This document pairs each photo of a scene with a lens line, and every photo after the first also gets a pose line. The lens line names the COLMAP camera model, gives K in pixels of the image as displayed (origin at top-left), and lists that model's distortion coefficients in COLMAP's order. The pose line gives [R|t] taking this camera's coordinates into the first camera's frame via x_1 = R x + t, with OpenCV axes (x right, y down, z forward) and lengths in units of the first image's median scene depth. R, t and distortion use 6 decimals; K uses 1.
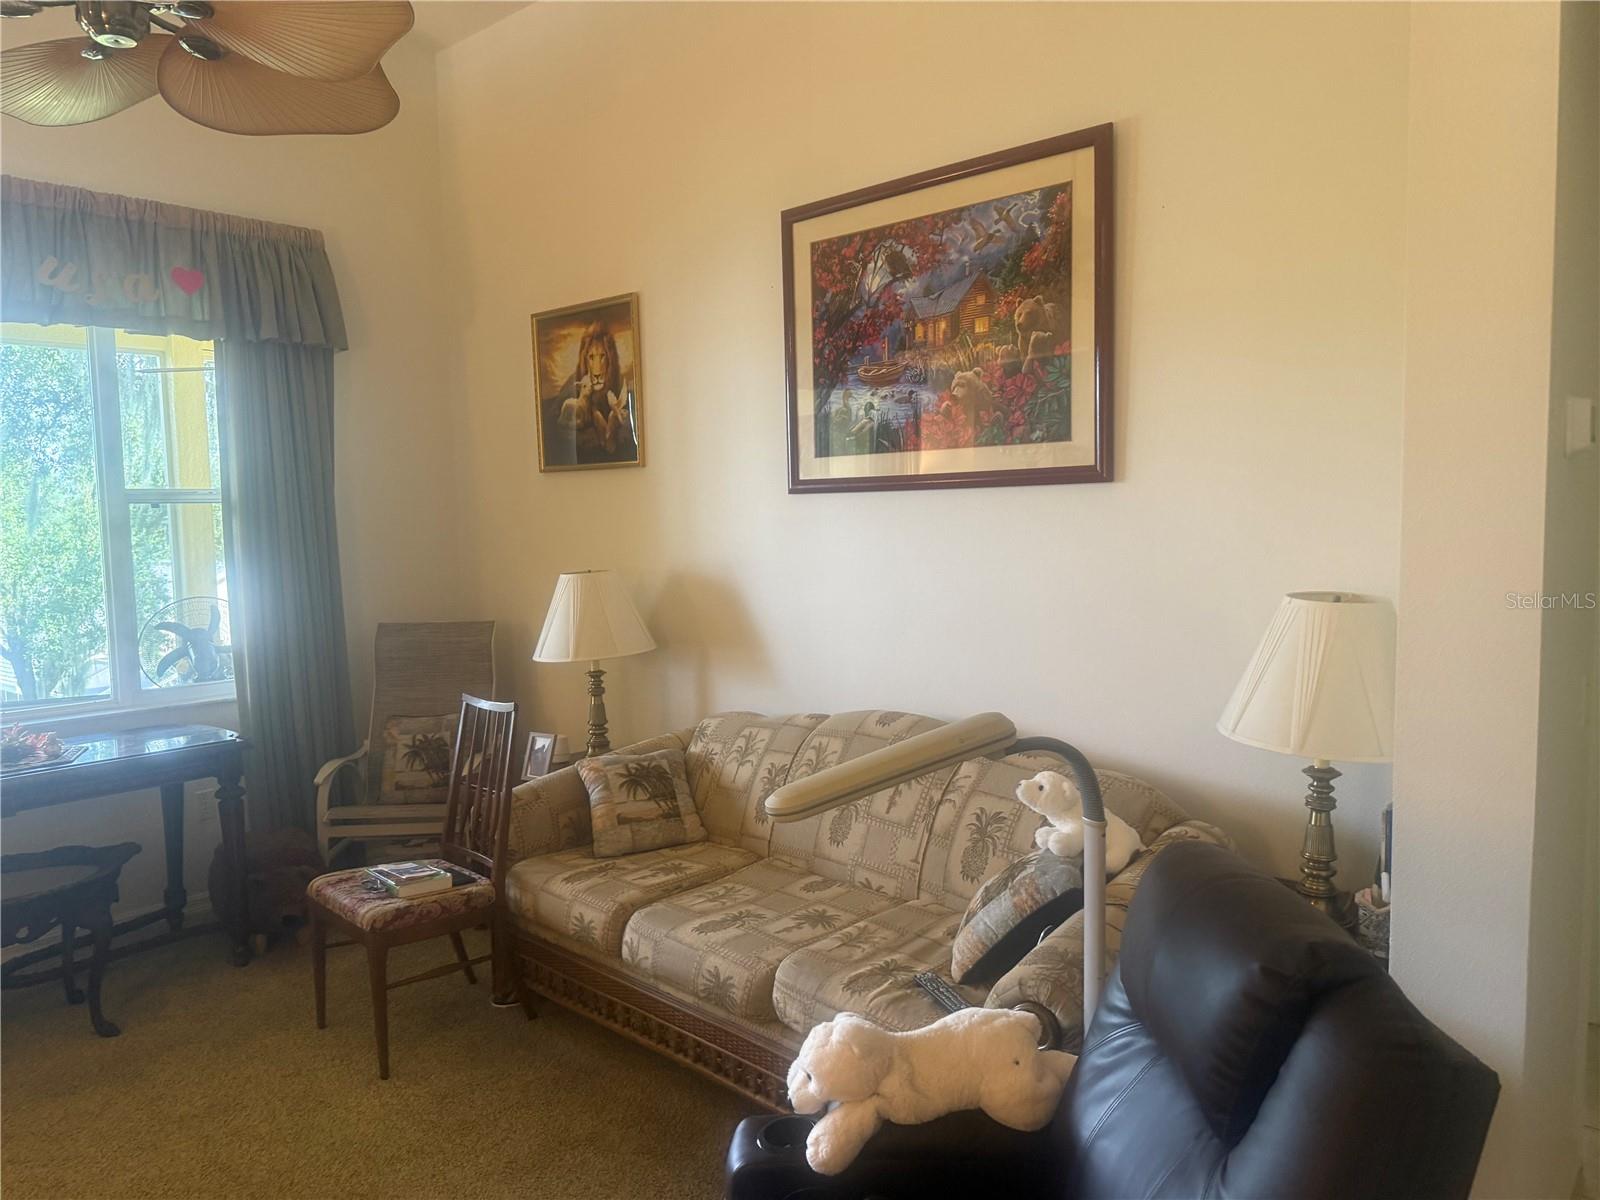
lens RADIAL K [[1115.3, 0, 800.0], [0, 1115.3, 600.0], [0, 0, 1]] dist [0.176551, -0.428358]
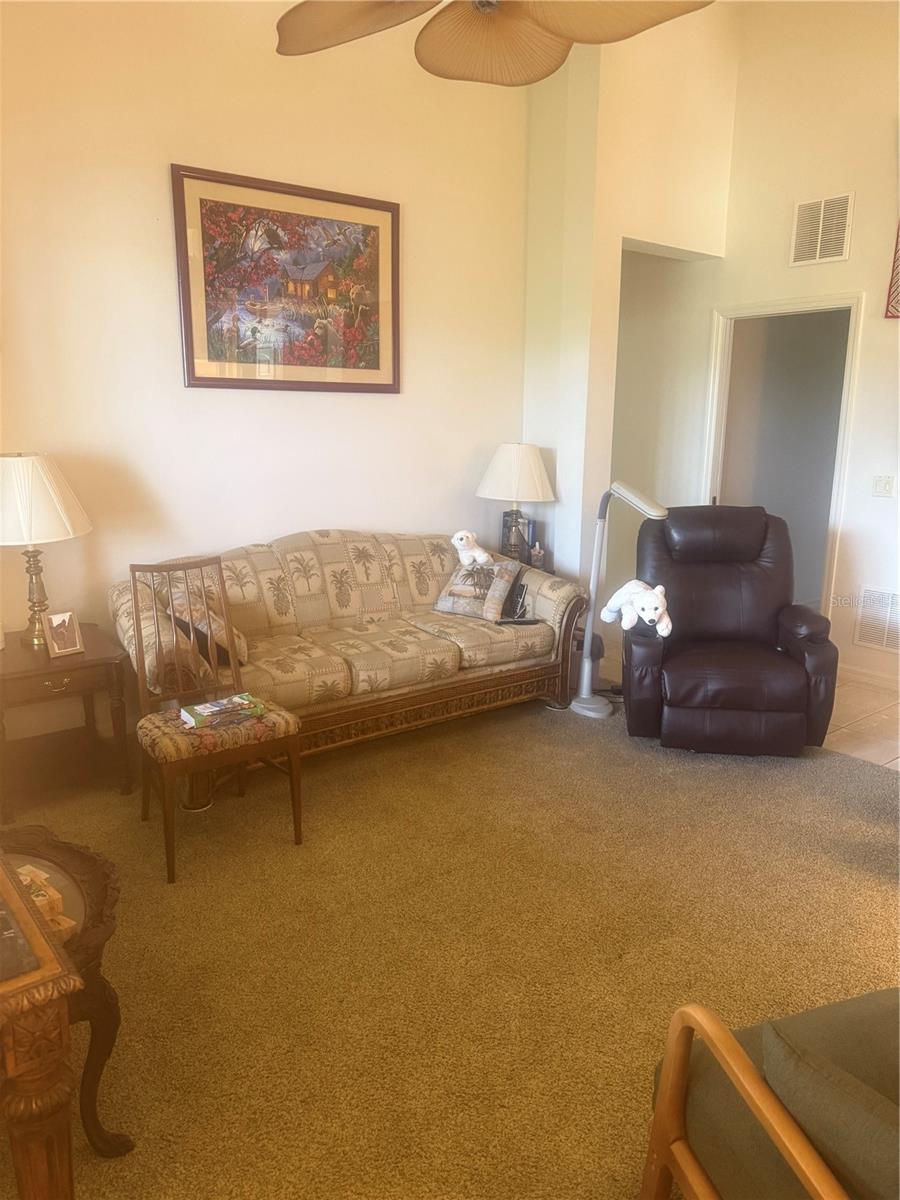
lens RADIAL K [[836.5, 0, 450.0], [0, 836.5, 600.0], [0, 0, 1]] dist [0.176551, -0.428358]
pose [[0.164076, -0.188675, 0.968236, -1.116937], [0.075336, 0.981068, 0.178409, -0.005048], [-0.983567, 0.043670, 0.175184, 0.606286]]
